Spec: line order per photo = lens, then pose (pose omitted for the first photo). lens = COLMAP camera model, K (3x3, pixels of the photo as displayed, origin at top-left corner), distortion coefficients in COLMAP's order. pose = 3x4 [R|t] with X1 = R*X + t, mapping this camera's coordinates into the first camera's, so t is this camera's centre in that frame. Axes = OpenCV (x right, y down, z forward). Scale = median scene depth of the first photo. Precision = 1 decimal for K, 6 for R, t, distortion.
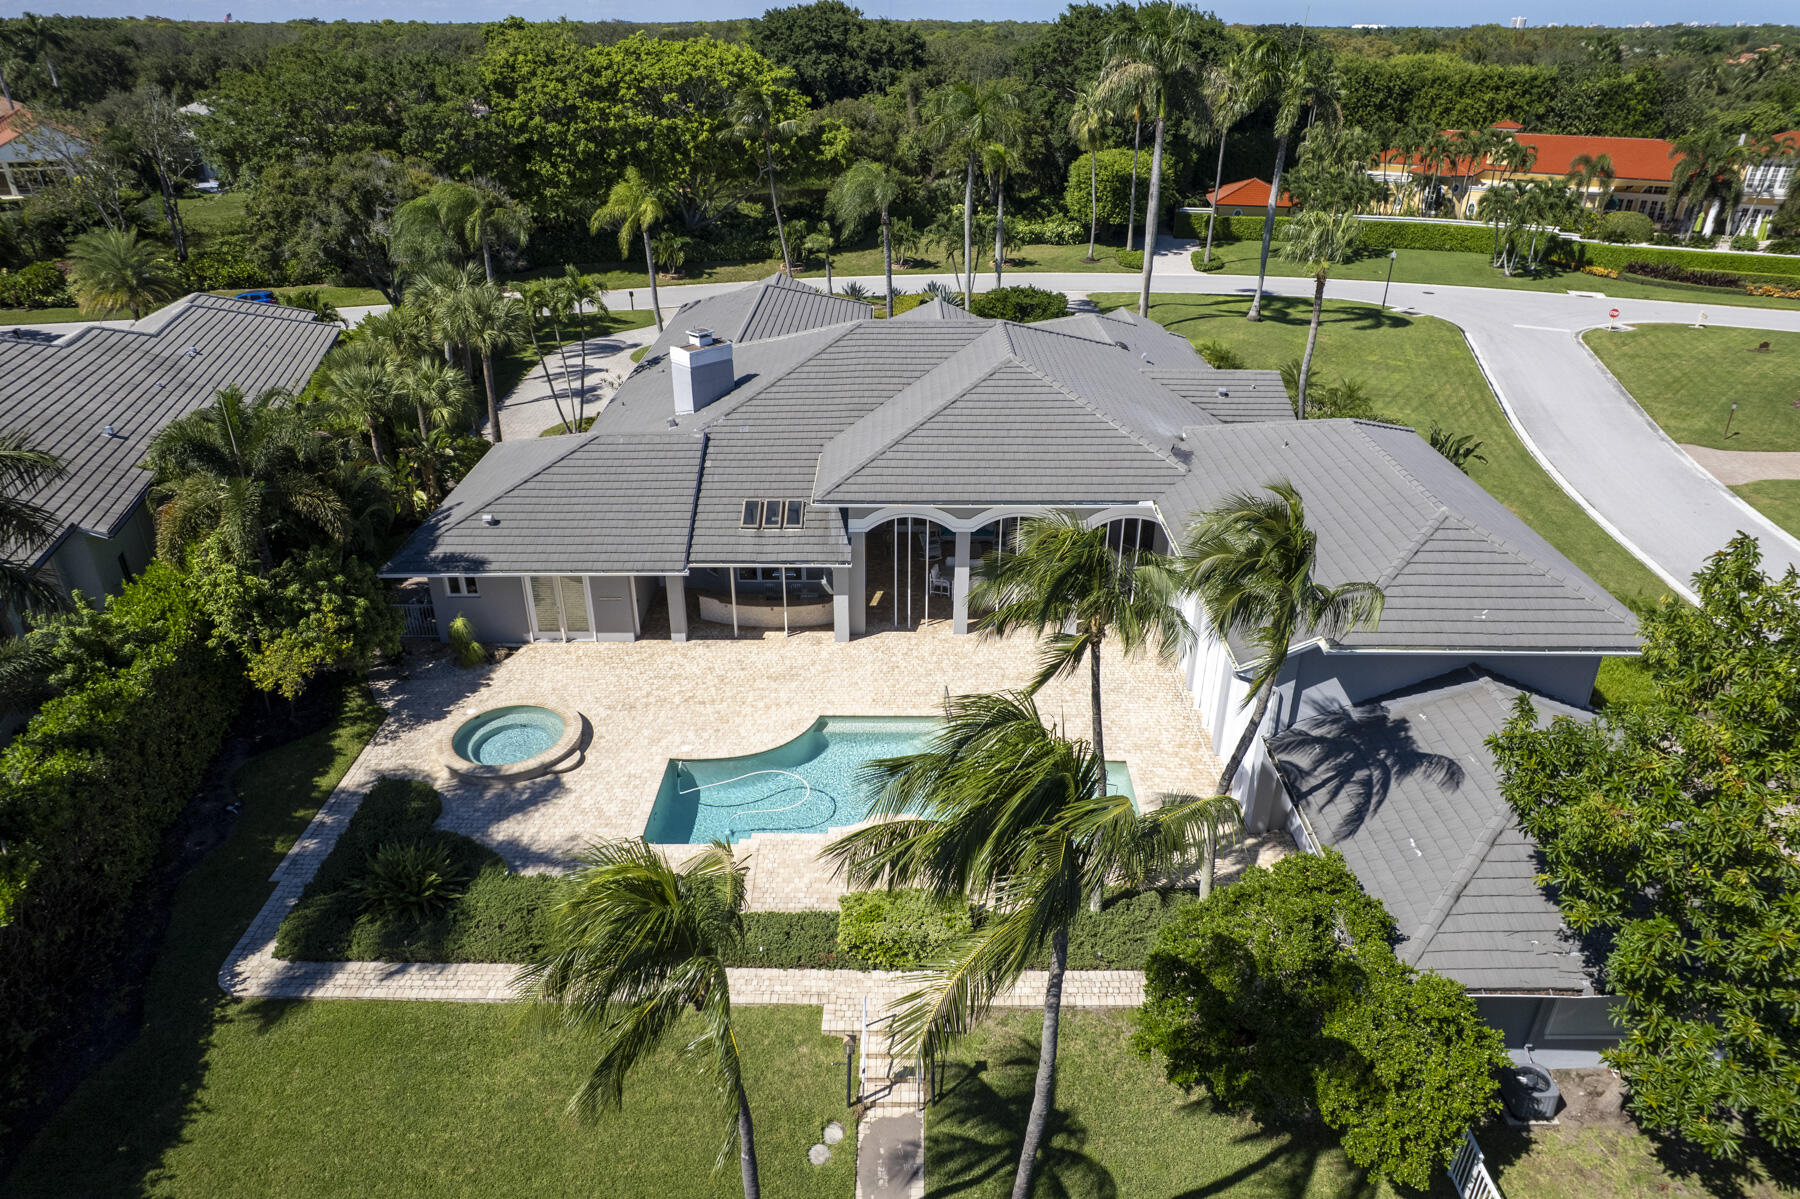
lens RADIAL K [[1126.1, 0, 900.0], [0, 1126.1, 599.5], [0, 0, 1]] dist [-0.039473, 0.000590]
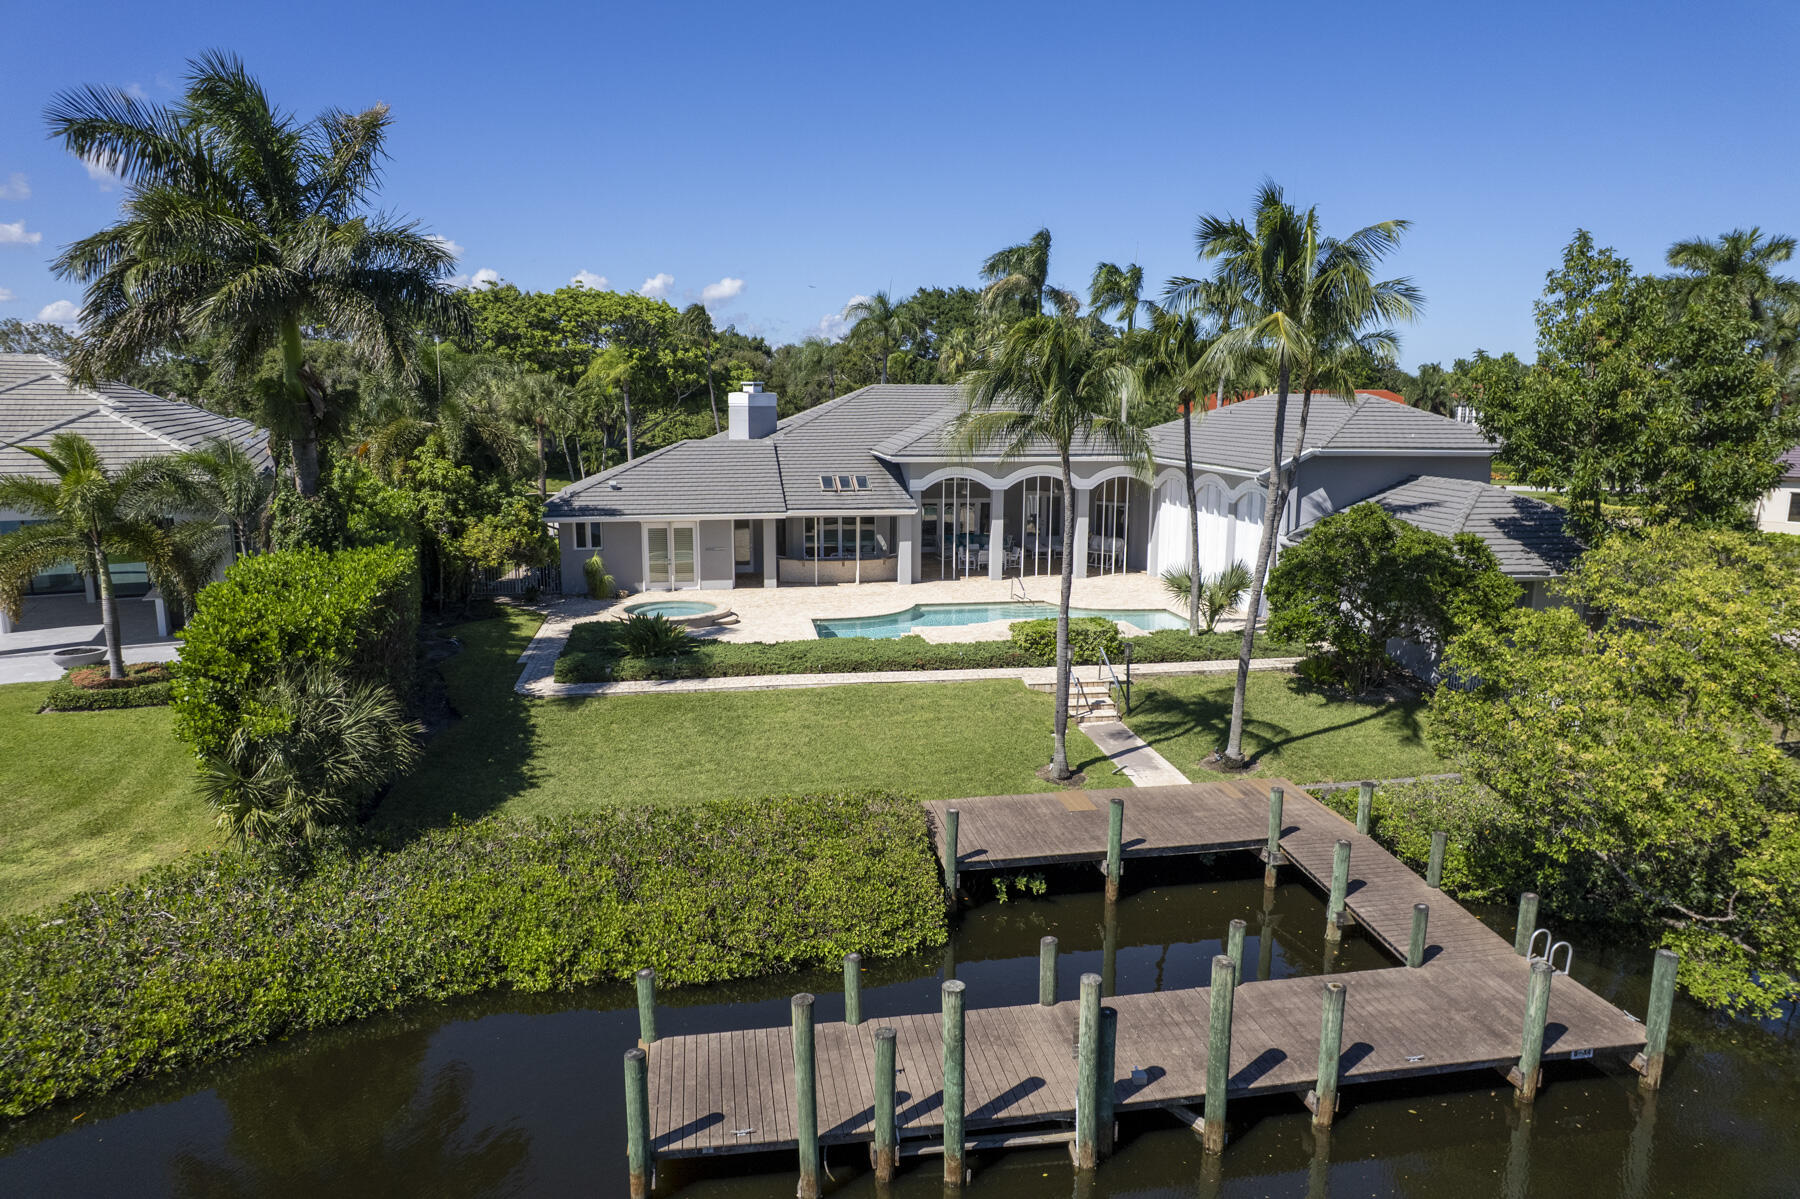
lens RADIAL K [[1126.1, 0, 900.0], [0, 1126.1, 599.5], [0, 0, 1]] dist [-0.039473, 0.000590]
pose [[0.982812, -0.032677, 0.181696, -0.279365], [0.086026, 0.951885, -0.294133, 0.410200], [-0.163343, 0.304708, 0.938335, -0.126358]]
